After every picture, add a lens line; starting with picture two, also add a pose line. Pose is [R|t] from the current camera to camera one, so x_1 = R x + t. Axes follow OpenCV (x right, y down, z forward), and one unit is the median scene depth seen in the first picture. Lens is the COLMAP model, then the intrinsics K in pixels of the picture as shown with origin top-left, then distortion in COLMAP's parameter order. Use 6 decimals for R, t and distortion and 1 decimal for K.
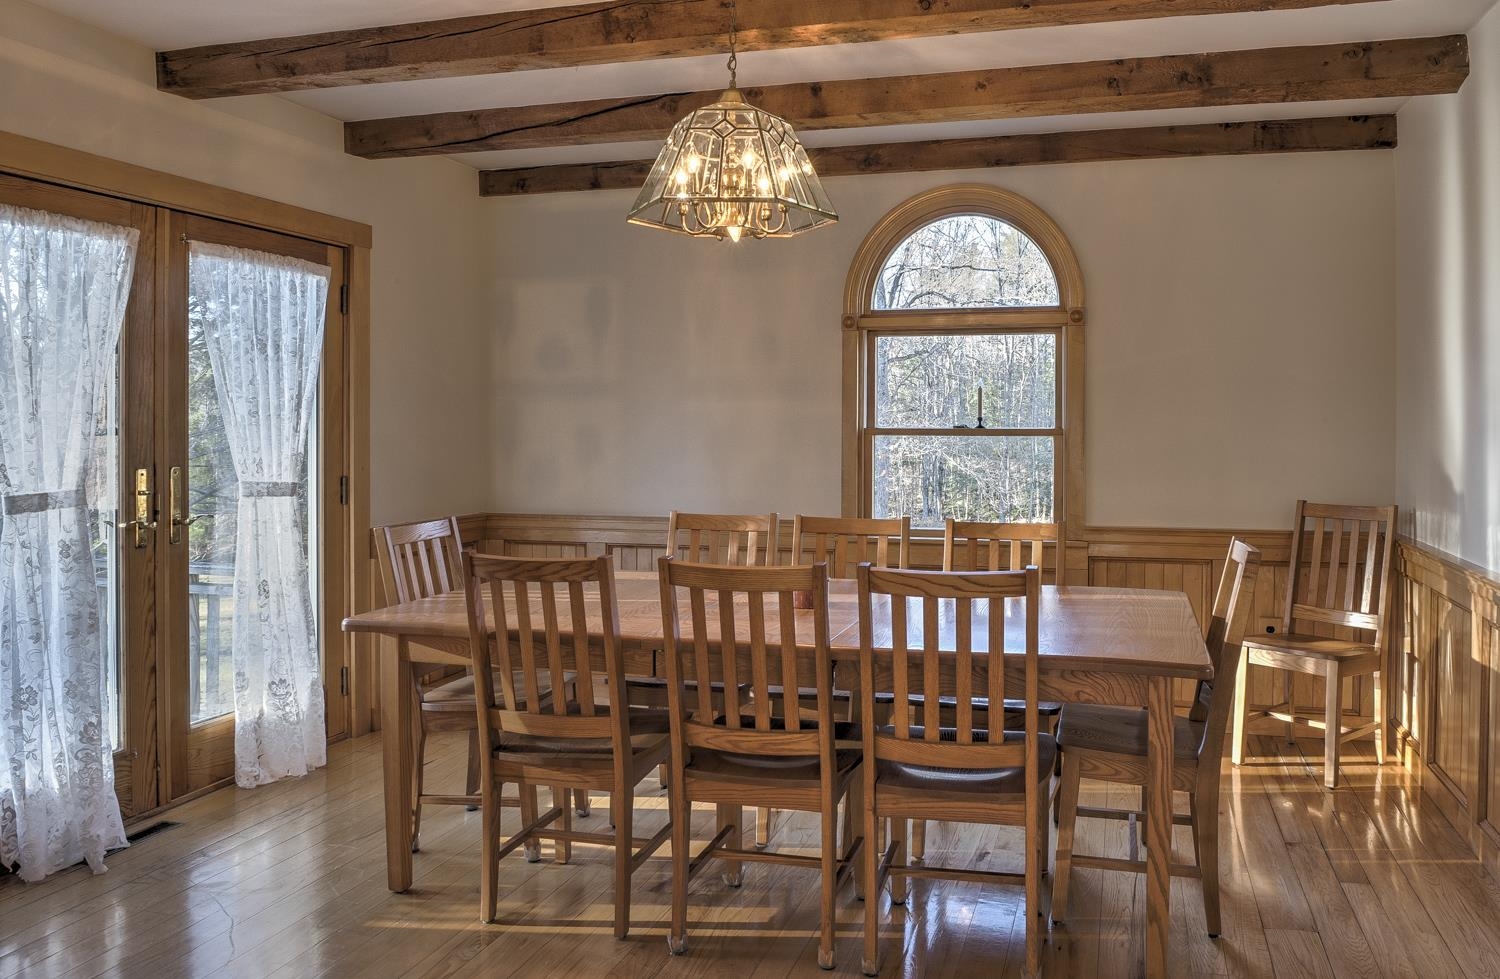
lens RADIAL K [[1108.3, 0, 848.1], [0, 1108.3, 424.8], [0, 0, 1]] dist [-0.032374, -0.000310]
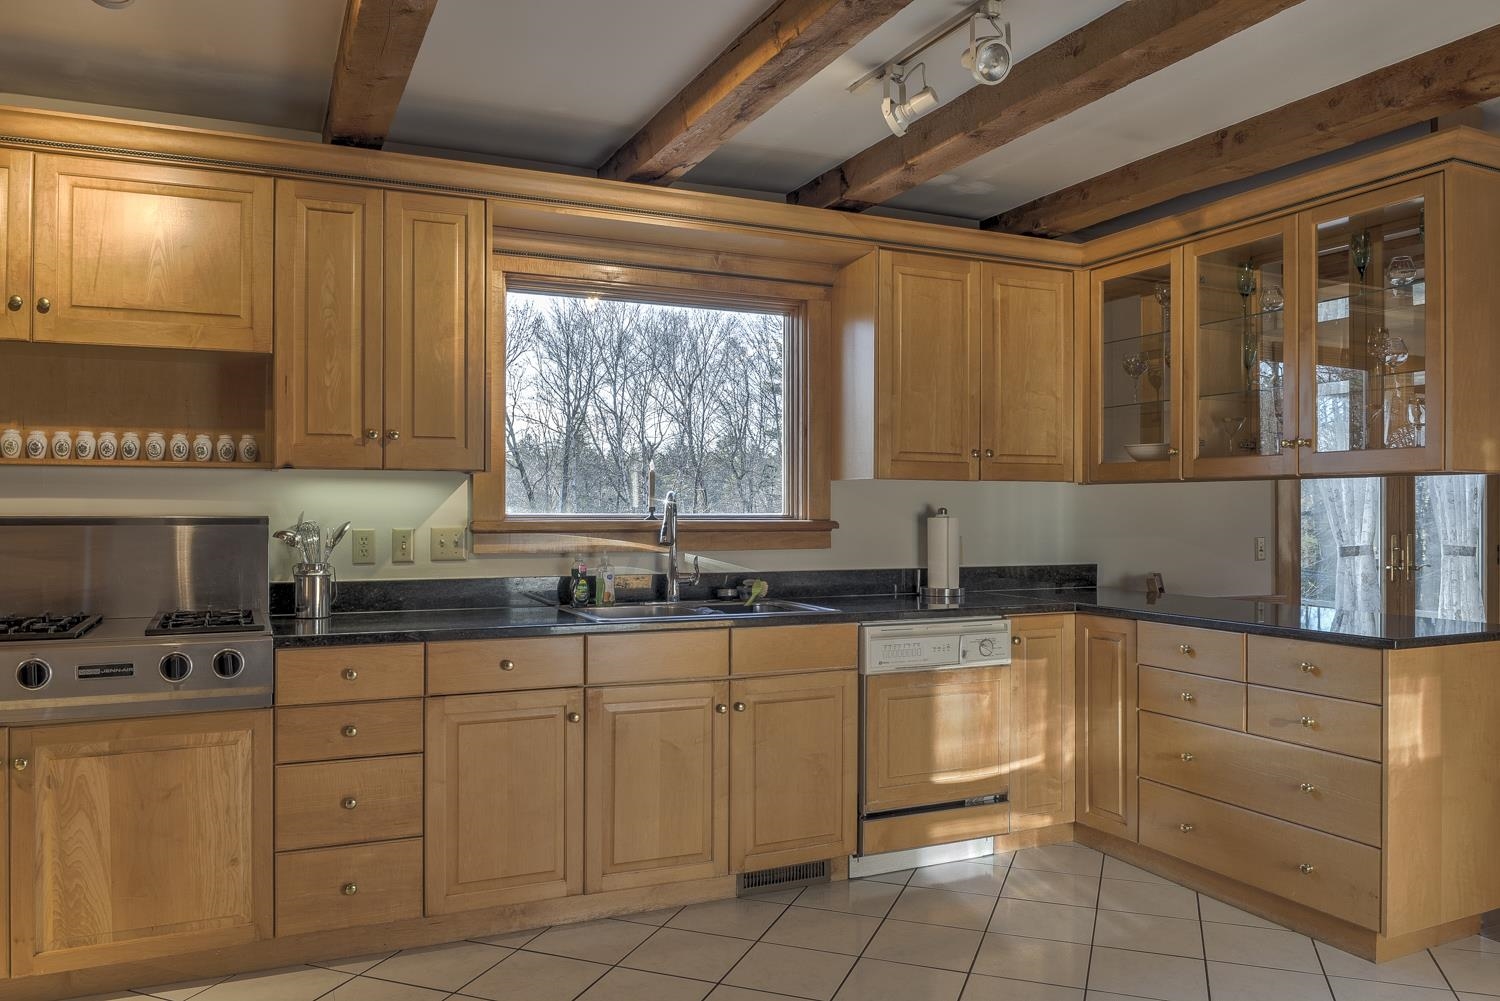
lens RADIAL K [[1088.7, 0, 750.0], [0, 1088.7, 500.5], [0, 0, 1]] dist [-0.008931, -0.008247]
pose [[0.626392, -0.000046, -0.779508, 0.018817], [-0.004039, 0.999986, -0.003304, -0.001406], [0.779498, 0.005218, 0.626384, -0.661421]]
